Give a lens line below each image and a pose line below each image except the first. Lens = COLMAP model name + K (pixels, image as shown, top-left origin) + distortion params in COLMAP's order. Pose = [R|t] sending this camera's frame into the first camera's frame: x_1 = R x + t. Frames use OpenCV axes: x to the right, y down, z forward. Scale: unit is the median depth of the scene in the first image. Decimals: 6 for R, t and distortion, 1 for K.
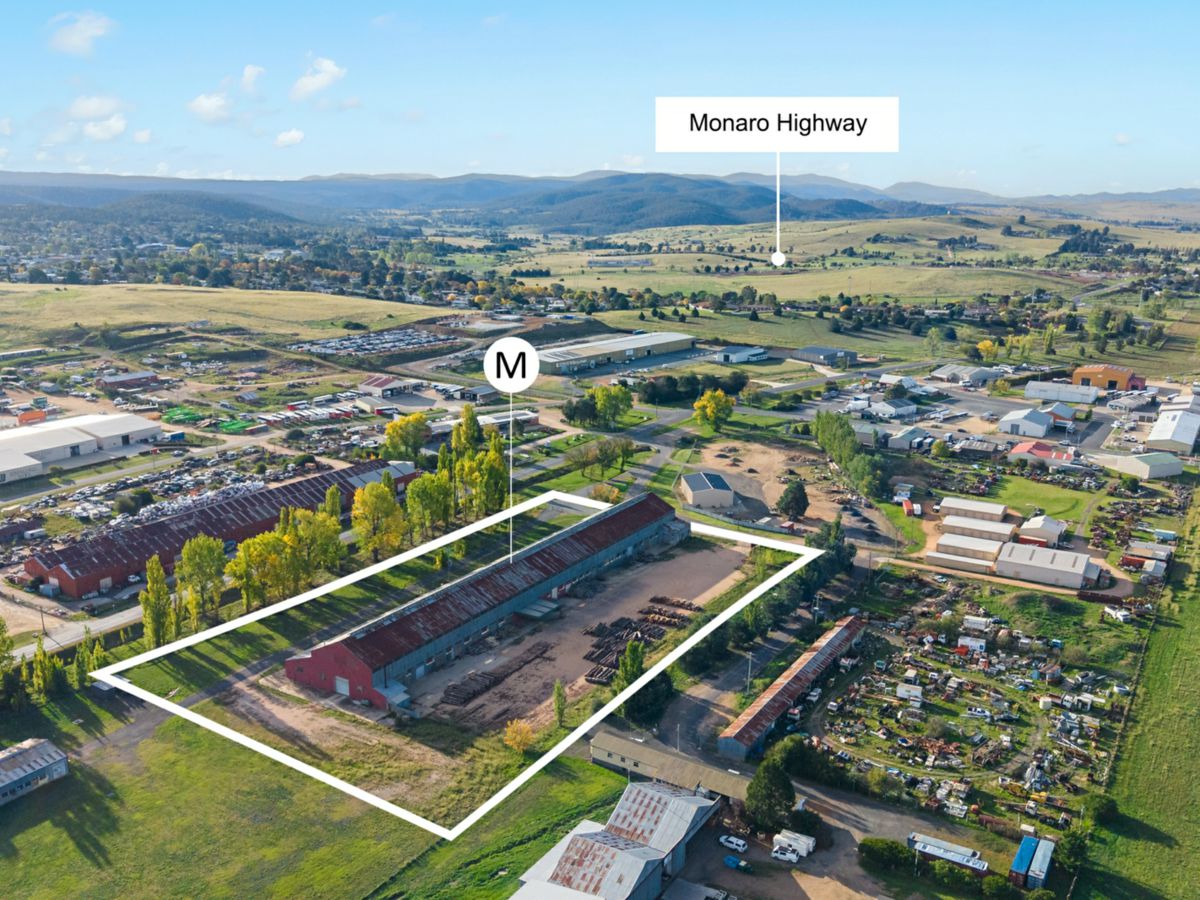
lens RADIAL K [[1067.6, 0, 600.0], [0, 1067.6, 450.0], [0, 0, 1]] dist [0.129458, -0.285838]
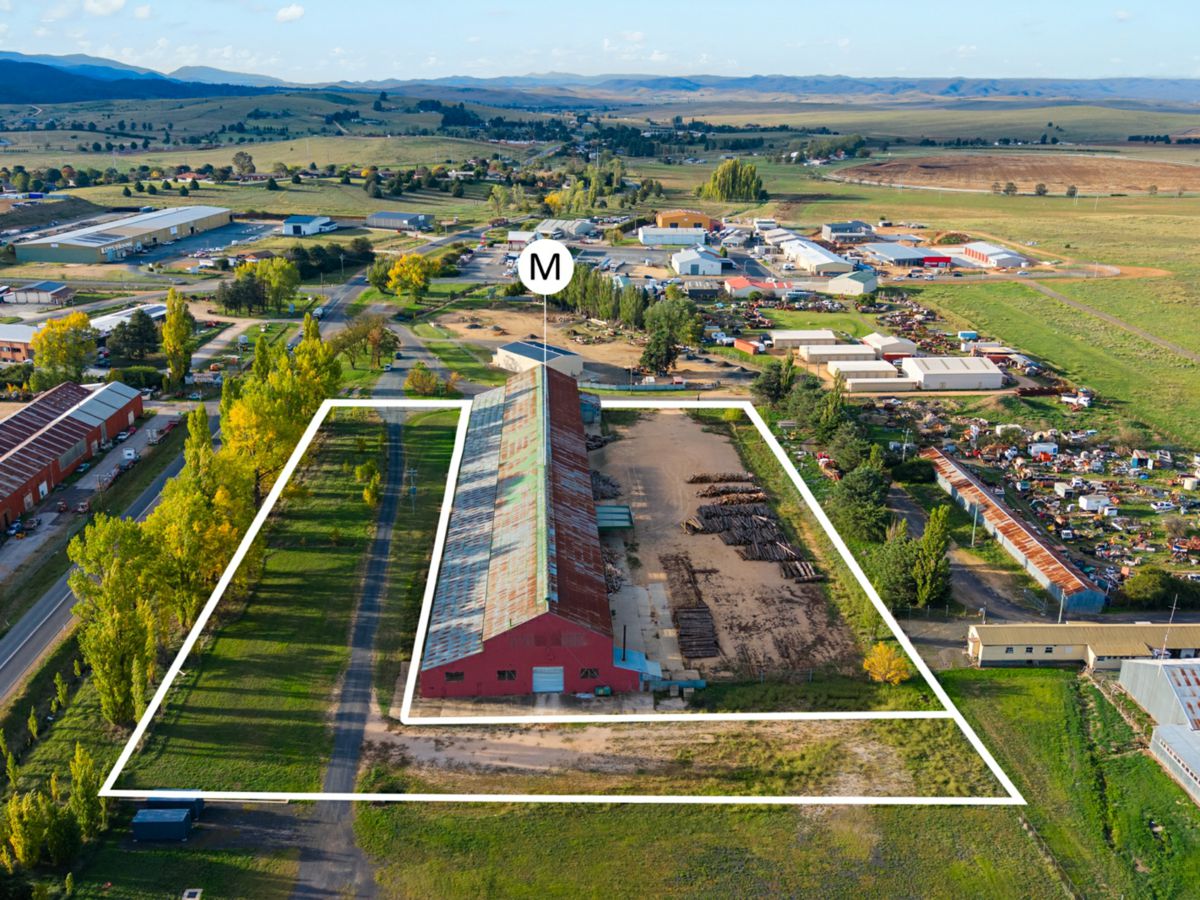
lens RADIAL K [[1067.6, 0, 600.0], [0, 1067.6, 450.0], [0, 0, 1]] dist [0.129458, -0.285838]
pose [[0.815634, -0.179885, 0.549893, -0.272161], [0.125896, 0.982845, 0.134778, -0.000093], [-0.564704, -0.040700, 0.824289, 0.227491]]
